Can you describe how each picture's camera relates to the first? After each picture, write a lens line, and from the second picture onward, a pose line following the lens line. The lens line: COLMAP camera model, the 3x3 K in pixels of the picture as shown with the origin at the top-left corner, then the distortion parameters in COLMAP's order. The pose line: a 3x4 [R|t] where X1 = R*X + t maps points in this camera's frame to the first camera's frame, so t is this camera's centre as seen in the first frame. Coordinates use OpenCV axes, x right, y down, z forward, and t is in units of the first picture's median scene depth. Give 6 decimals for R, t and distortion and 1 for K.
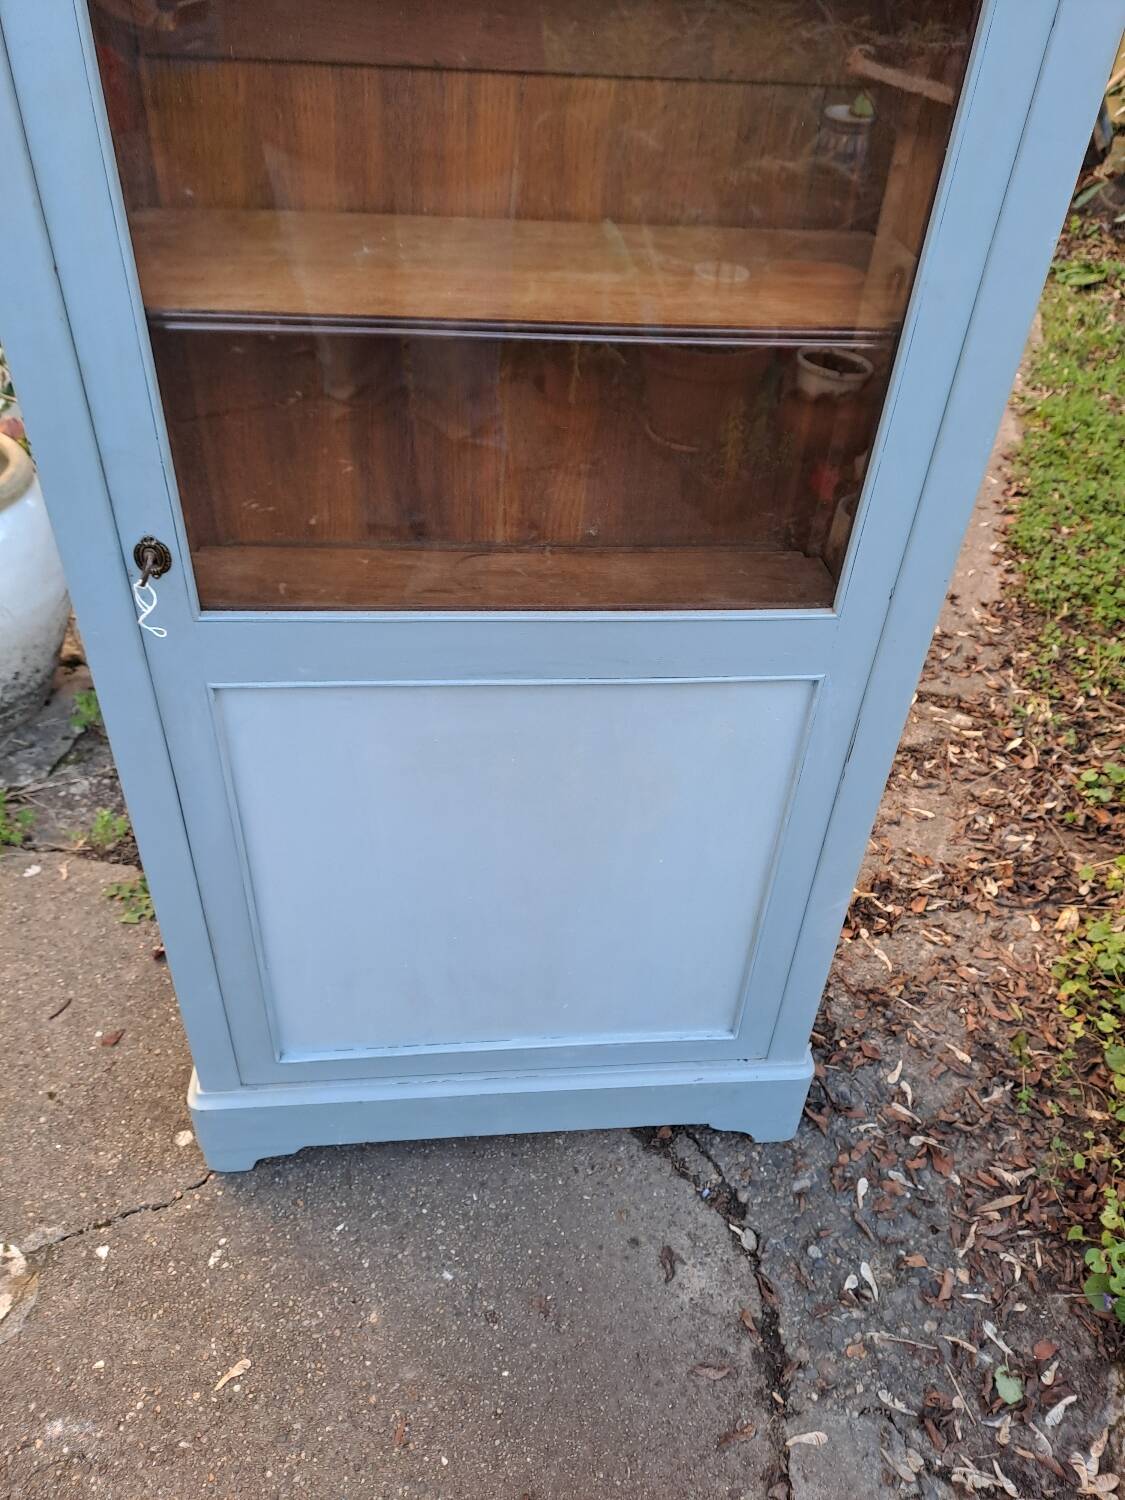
lens RADIAL K [[1107.5, 0, 569.8], [0, 1107.5, 746.6], [0, 0, 1]] dist [0.043868, -0.041577]
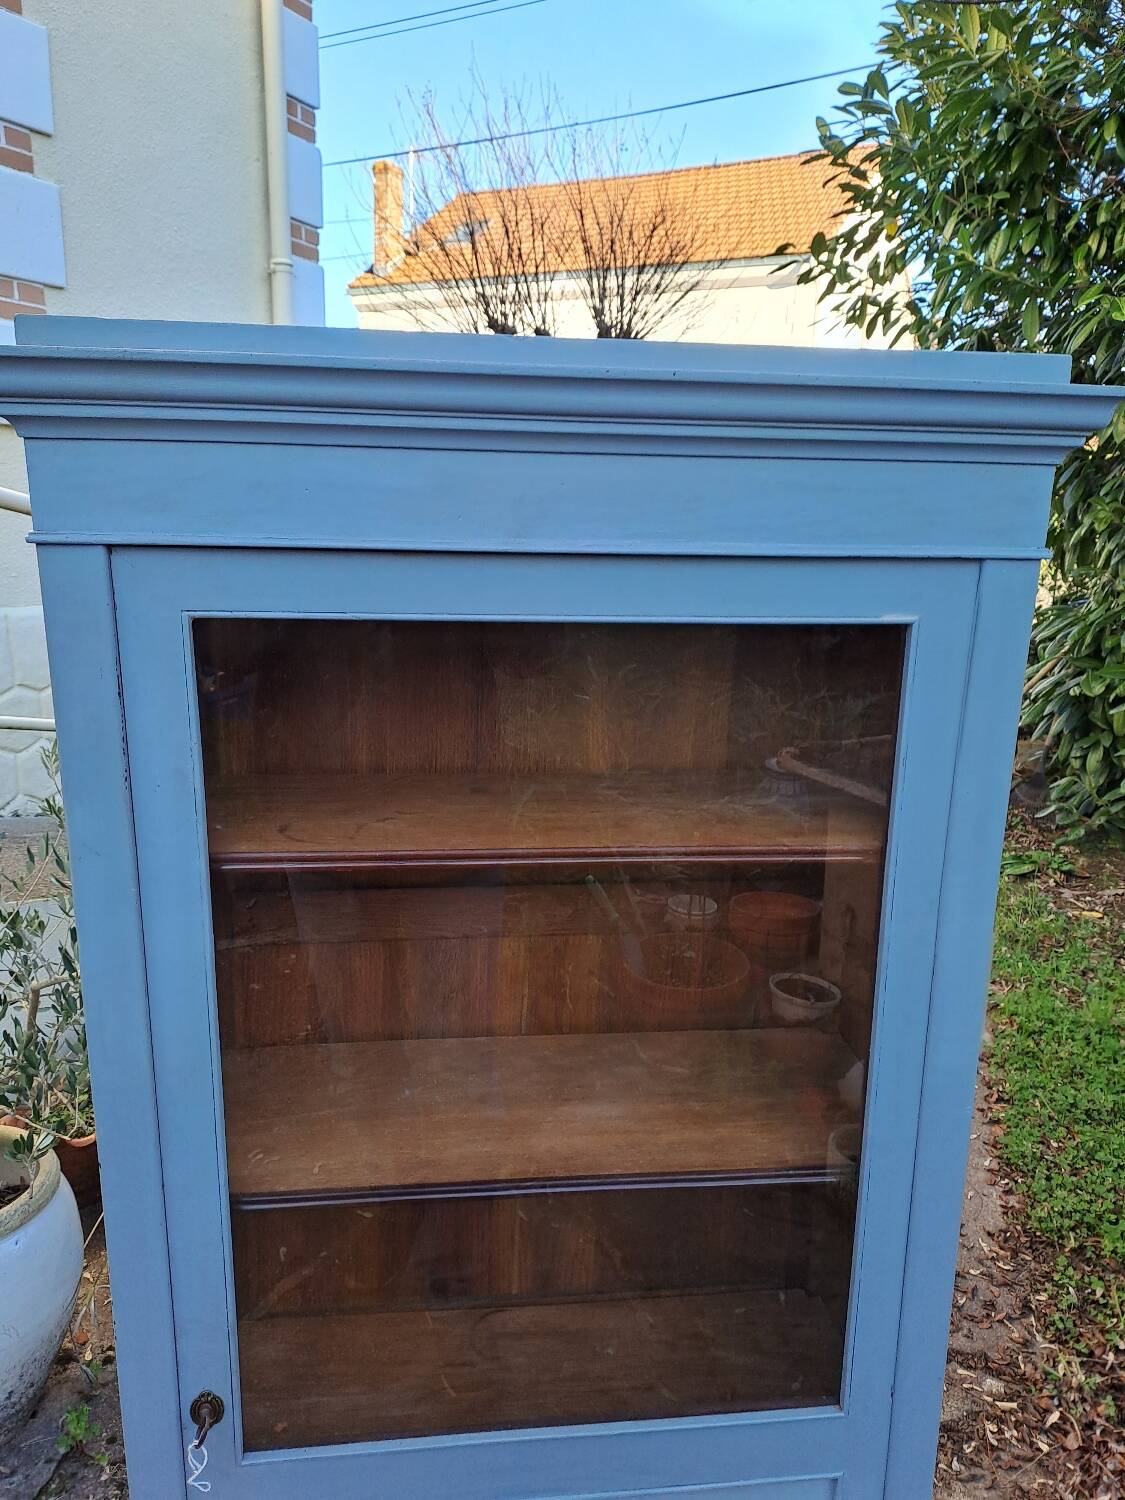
lens RADIAL K [[1107.5, 0, 557.0], [0, 1107.5, 747.7], [0, 0, 1]] dist [0.043868, -0.041577]
pose [[0.999138, -0.040692, 0.008177, -0.008501], [0.040012, 0.891948, -0.450363, -0.142208], [0.011033, 0.450302, 0.892808, -0.157225]]
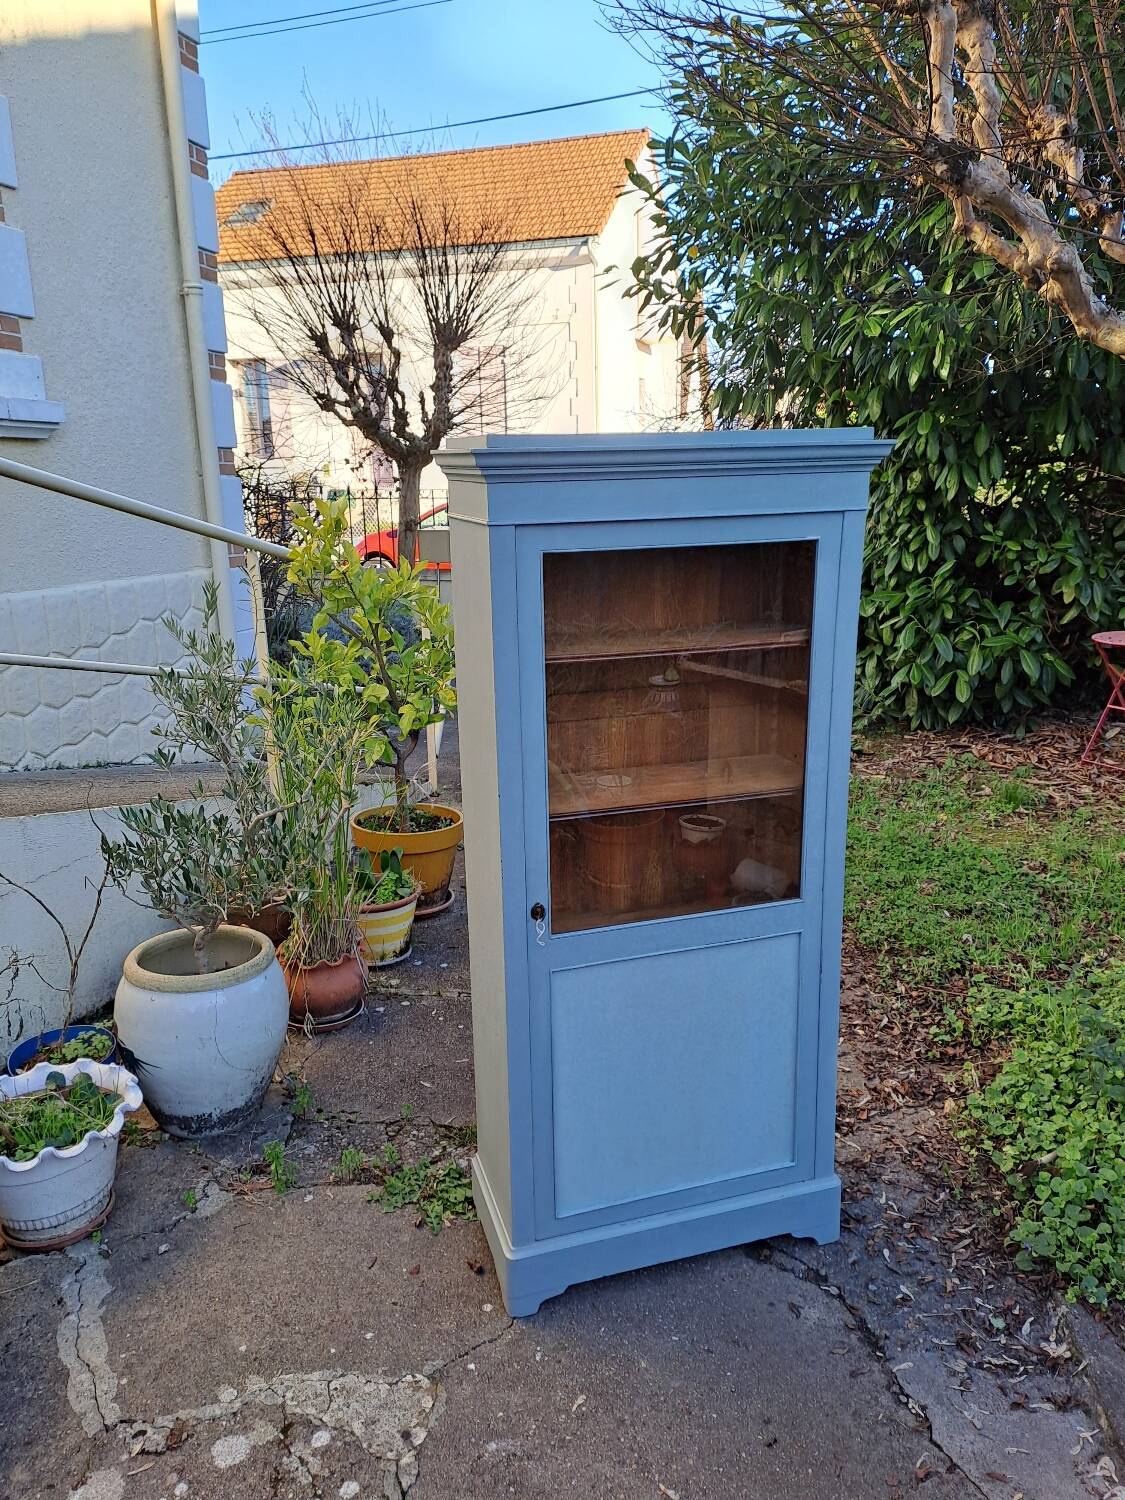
lens RADIAL K [[1107.5, 0, 547.0], [0, 1107.5, 747.3], [0, 0, 1]] dist [0.043868, -0.041577]
pose [[0.976655, -0.125948, 0.174019, -0.431263], [0.187786, 0.893962, -0.406900, 0.293781], [-0.104318, 0.430079, 0.896744, -0.785919]]
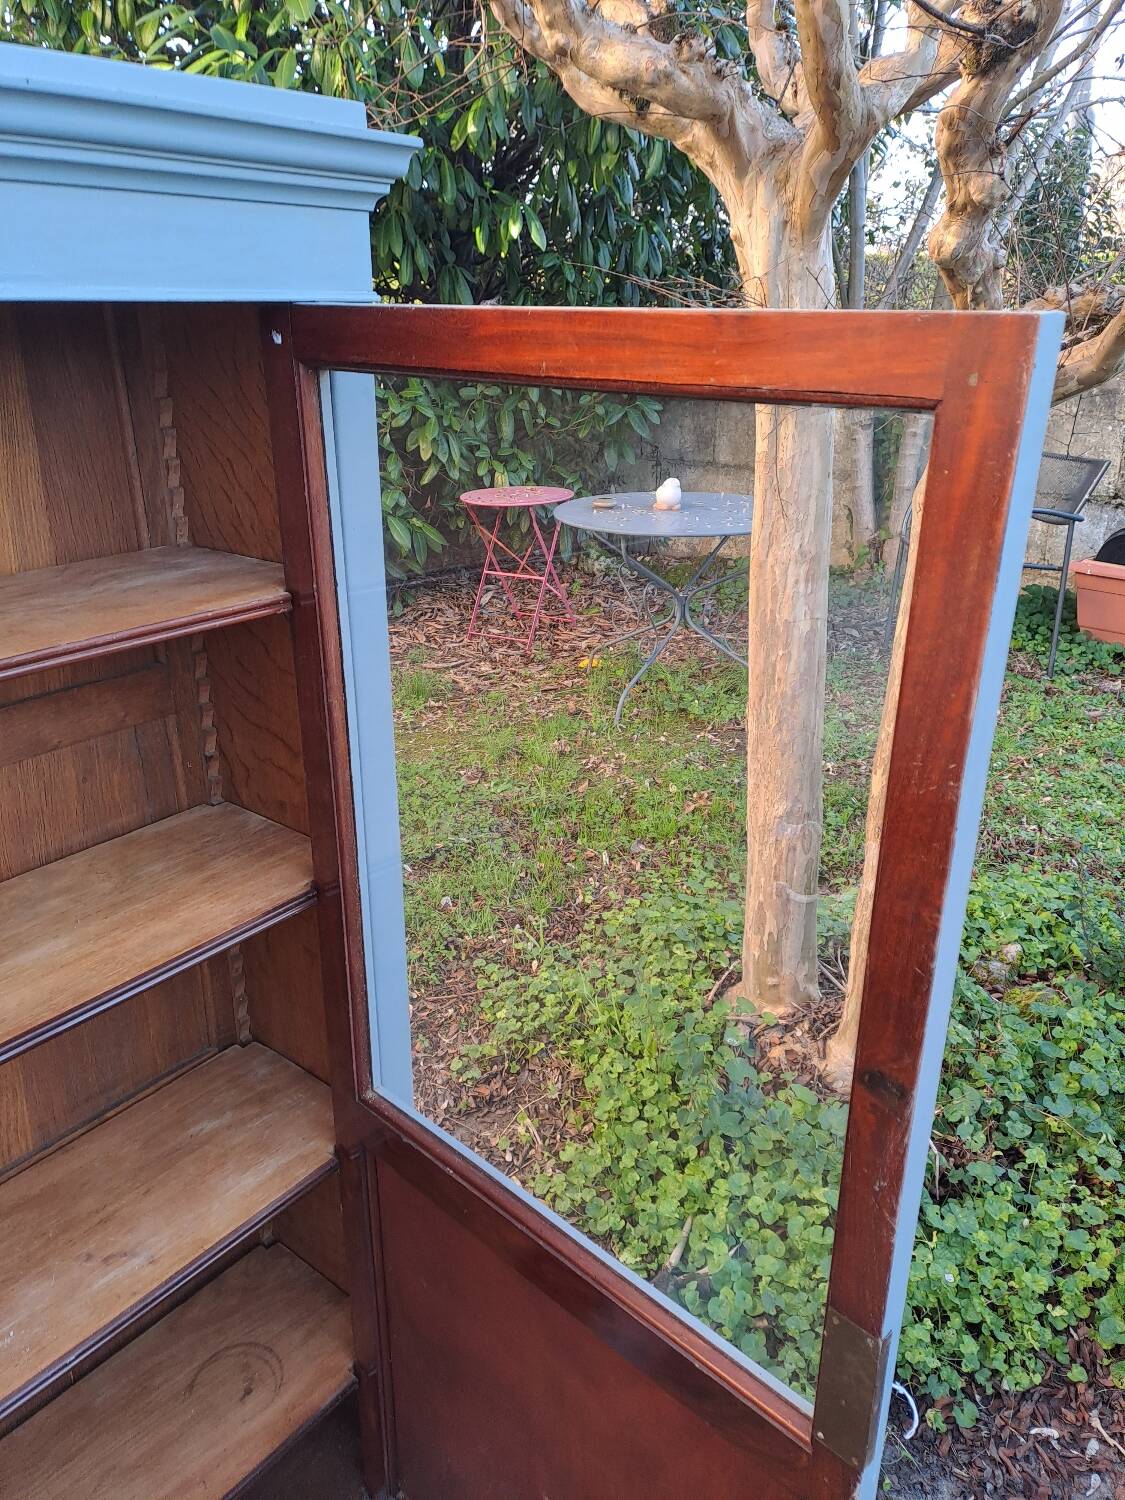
lens RADIAL K [[1107.5, 0, 551.5], [0, 1107.5, 746.9], [0, 0, 1]] dist [0.043868, -0.041577]
pose [[0.688585, -0.322760, 0.649366, -0.179026], [0.493597, 0.864634, -0.093651, -0.148319], [-0.531237, 0.385012, 0.754687, -0.122072]]
